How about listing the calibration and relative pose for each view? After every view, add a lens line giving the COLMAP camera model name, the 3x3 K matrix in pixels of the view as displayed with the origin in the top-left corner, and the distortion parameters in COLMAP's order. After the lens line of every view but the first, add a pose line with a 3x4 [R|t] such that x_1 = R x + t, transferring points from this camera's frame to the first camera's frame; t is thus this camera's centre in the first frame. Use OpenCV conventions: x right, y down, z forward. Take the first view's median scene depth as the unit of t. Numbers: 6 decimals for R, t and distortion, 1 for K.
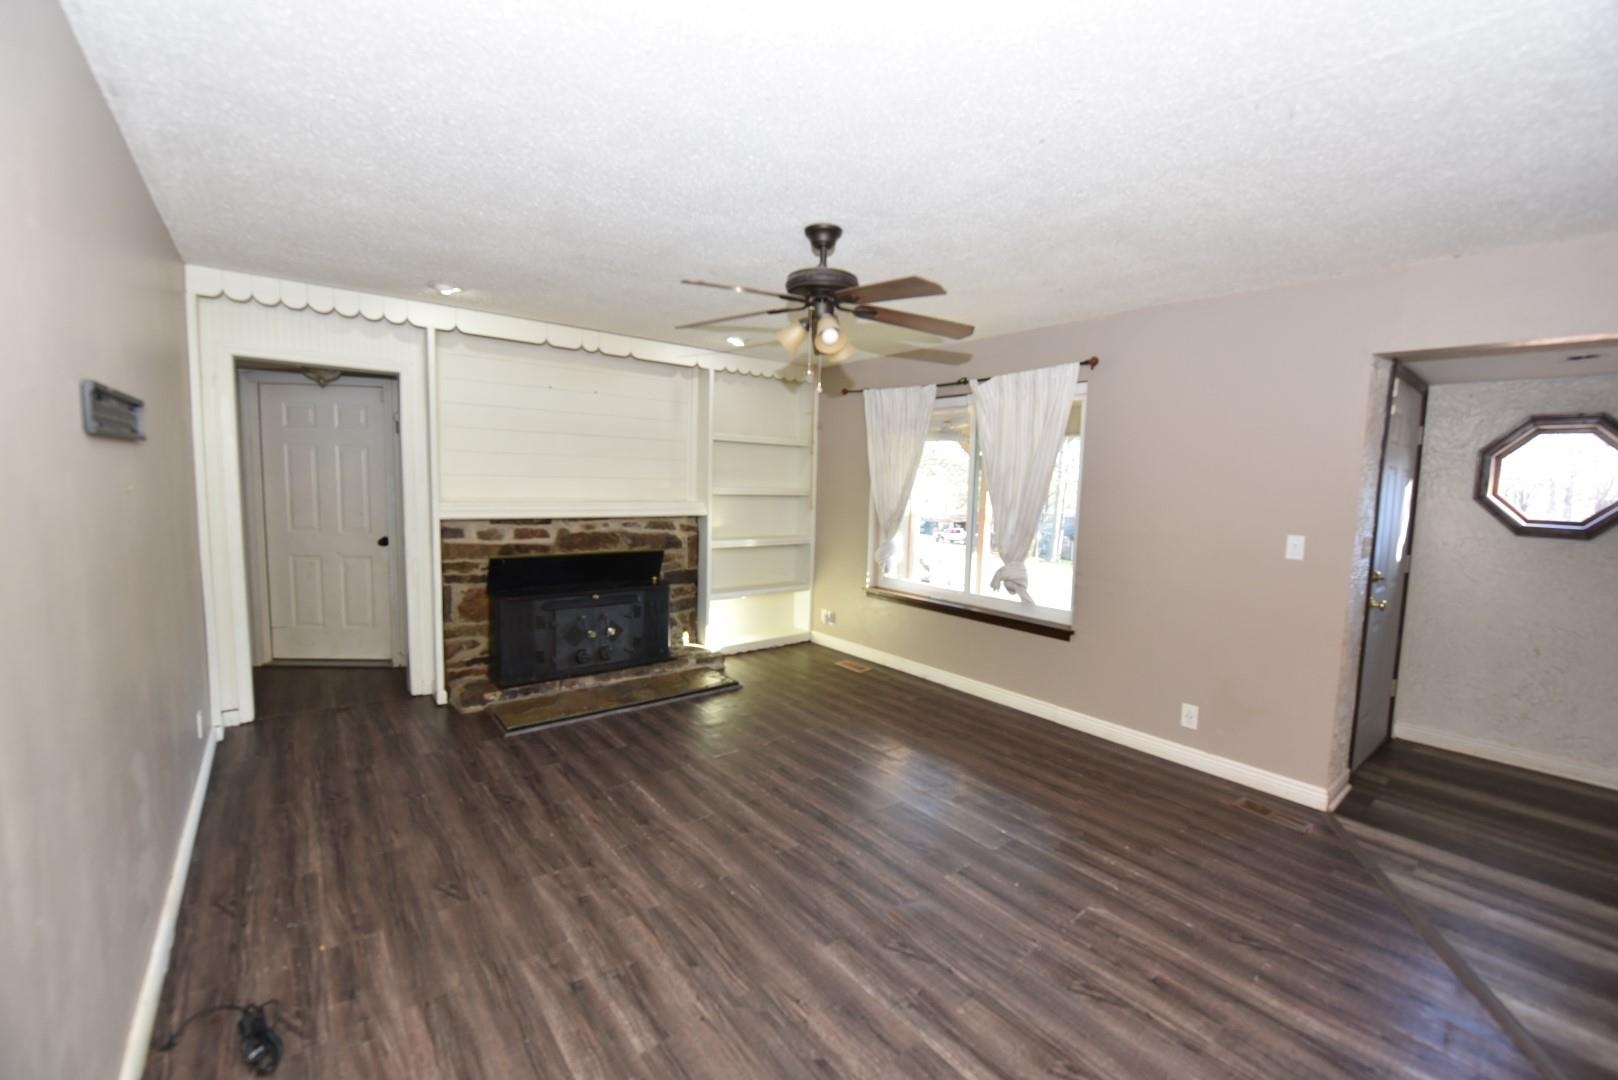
lens RADIAL K [[650.5, 0, 814.1], [0, 650.5, 539.2], [0, 0, 1]] dist [-0.009981, -0.003942]
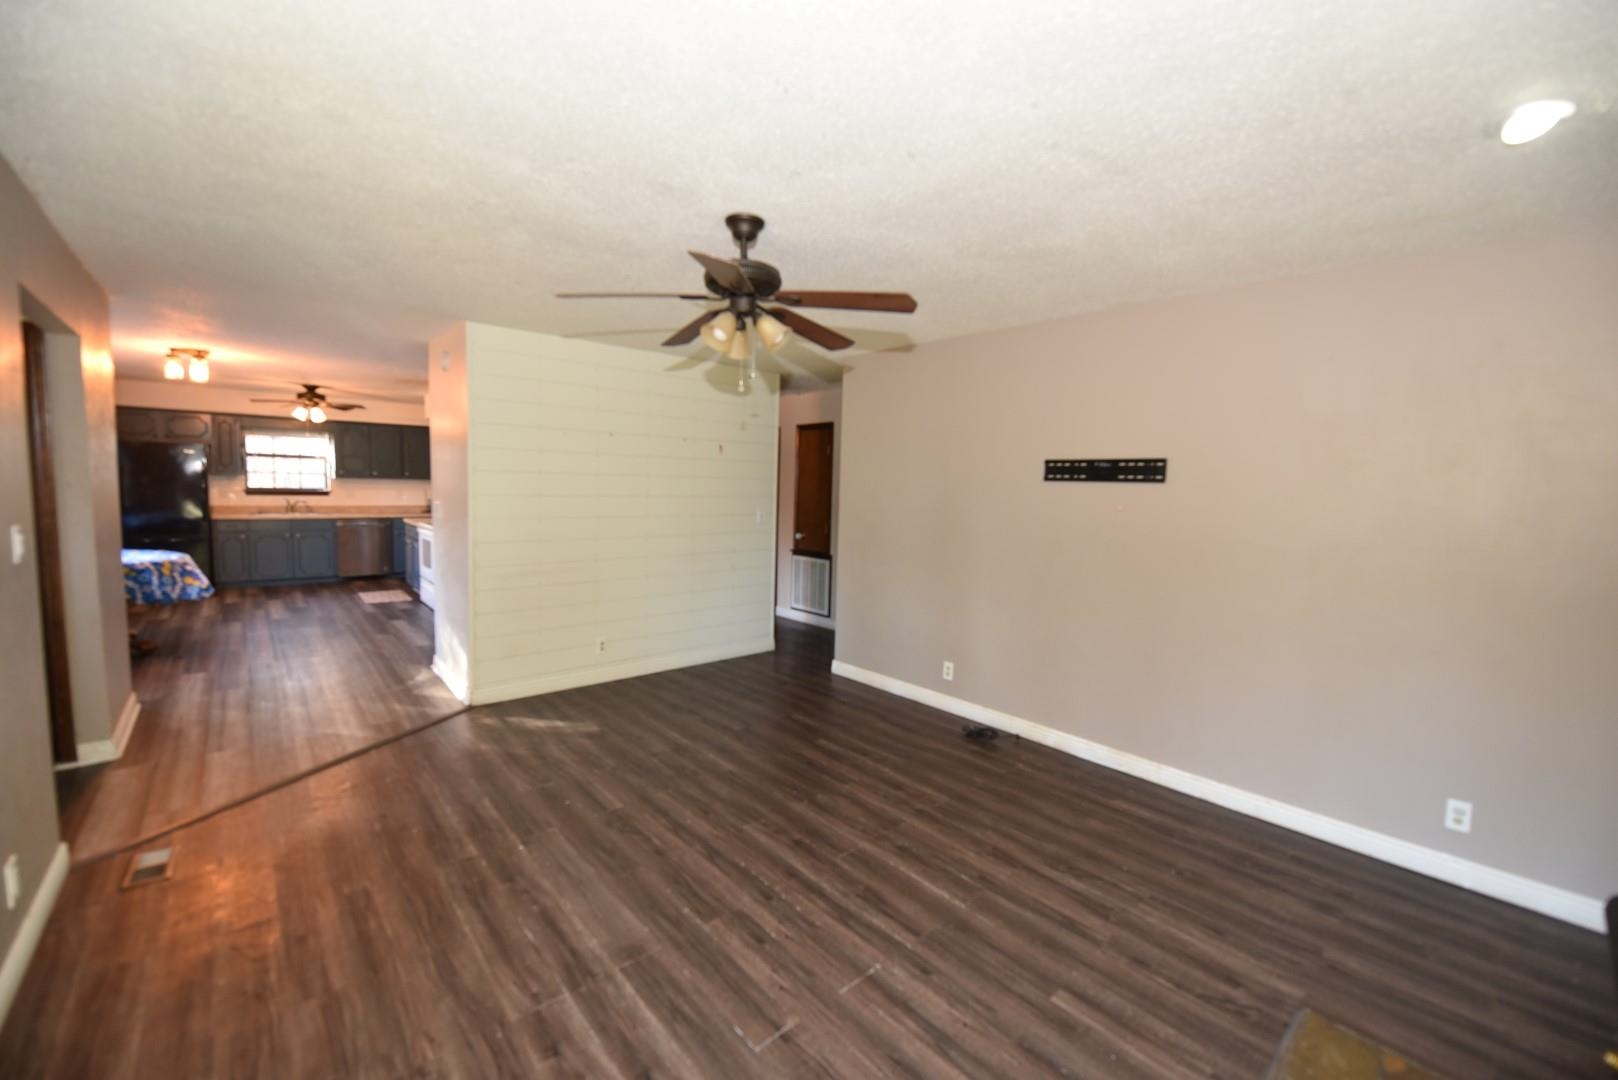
lens RADIAL K [[650.5, 0, 814.1], [0, 650.5, 539.2], [0, 0, 1]] dist [-0.009981, -0.003942]
pose [[-0.997493, -0.053364, -0.046477, -0.046606], [-0.060712, 0.982761, 0.174628, -0.131692], [0.036357, 0.177012, -0.983537, 1.399229]]
